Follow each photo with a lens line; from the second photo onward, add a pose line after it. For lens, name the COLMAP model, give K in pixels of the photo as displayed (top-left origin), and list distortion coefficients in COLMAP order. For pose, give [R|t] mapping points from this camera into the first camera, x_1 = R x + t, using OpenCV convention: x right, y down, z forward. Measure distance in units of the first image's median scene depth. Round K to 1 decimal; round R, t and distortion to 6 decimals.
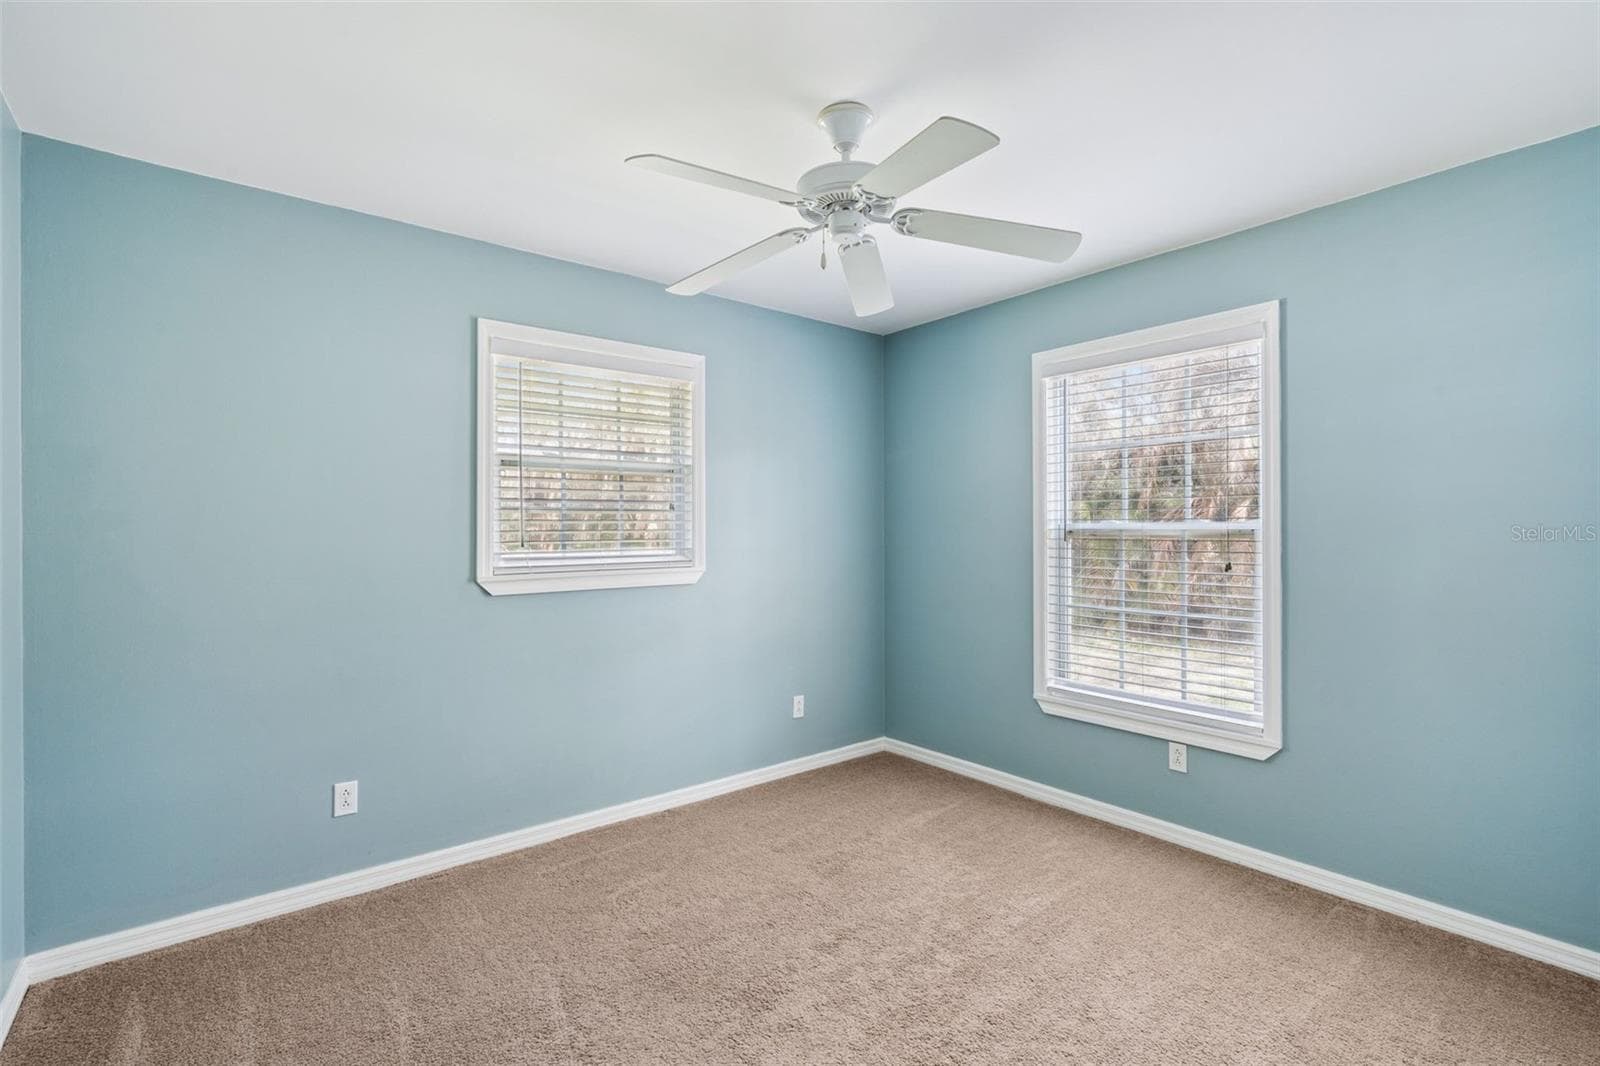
lens RADIAL K [[713.4, 0, 800.0], [0, 713.4, 533.0], [0, 0, 1]] dist [-0.000095, 0.000216]
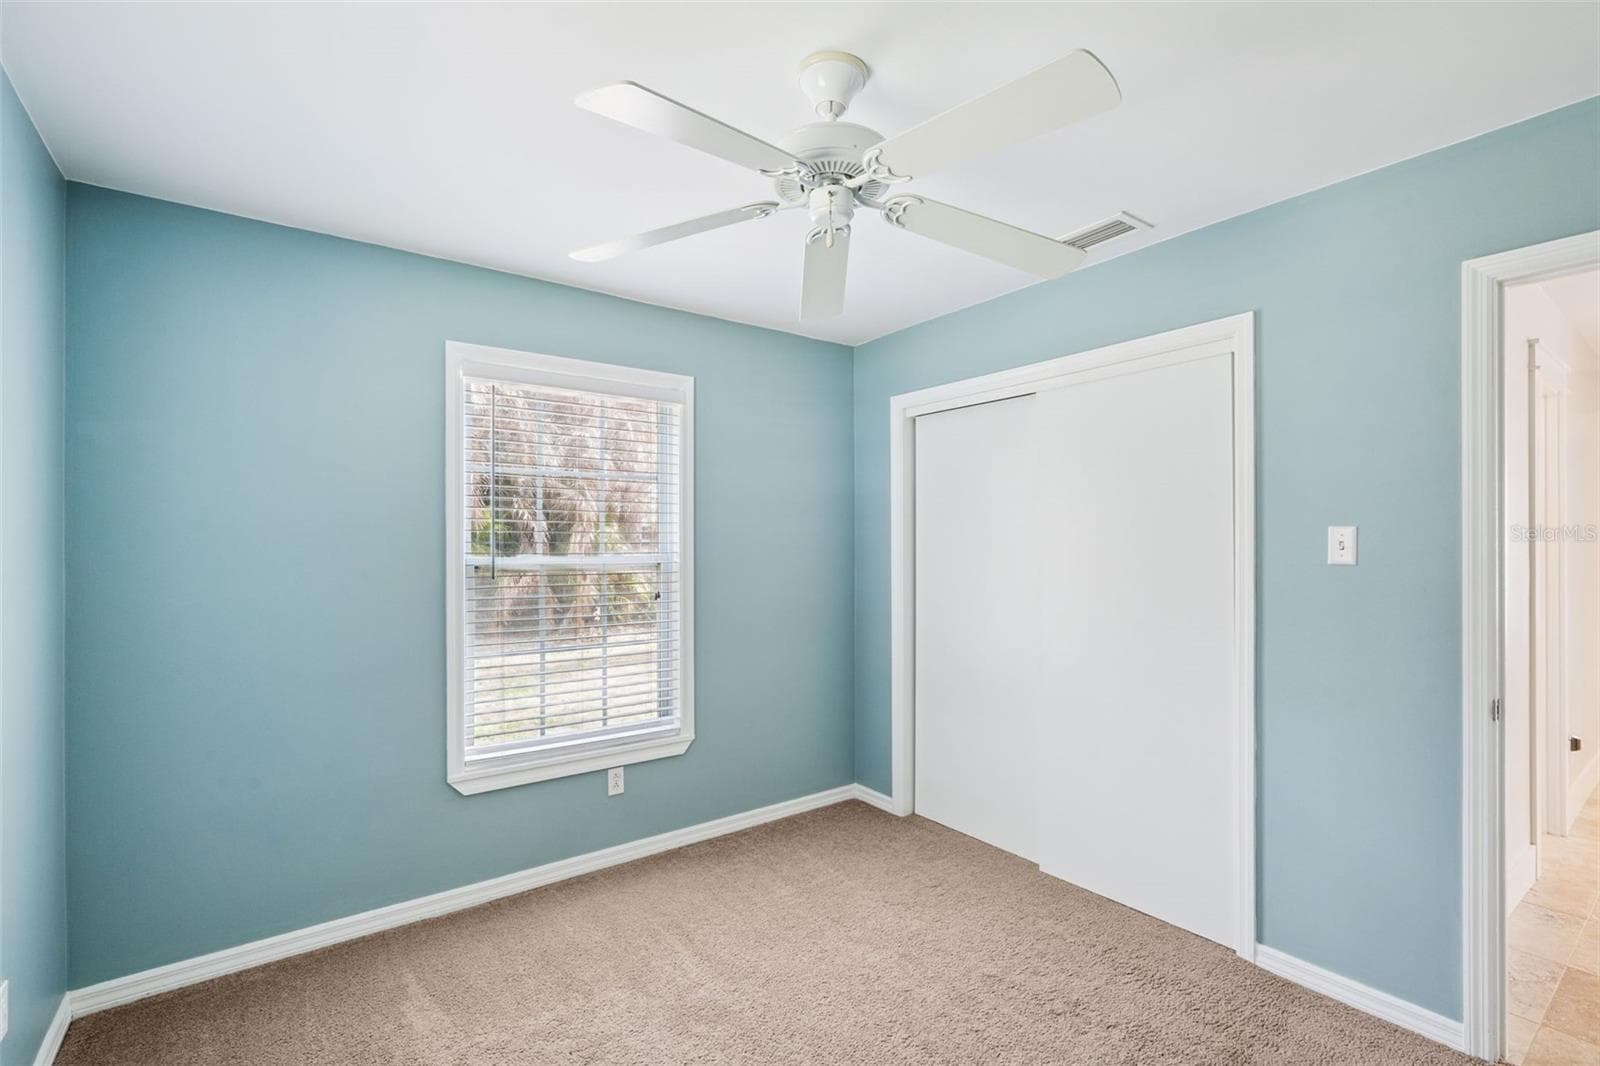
lens RADIAL K [[722.5, 0, 801.0], [0, 722.5, 559.9], [0, 0, 1]] dist [0.000468, -0.000041]
pose [[0.057764, -0.002123, 0.998328, -0.502791], [0.021840, 0.999761, 0.000863, -0.004475], [-0.998091, 0.021753, 0.057797, 0.653289]]
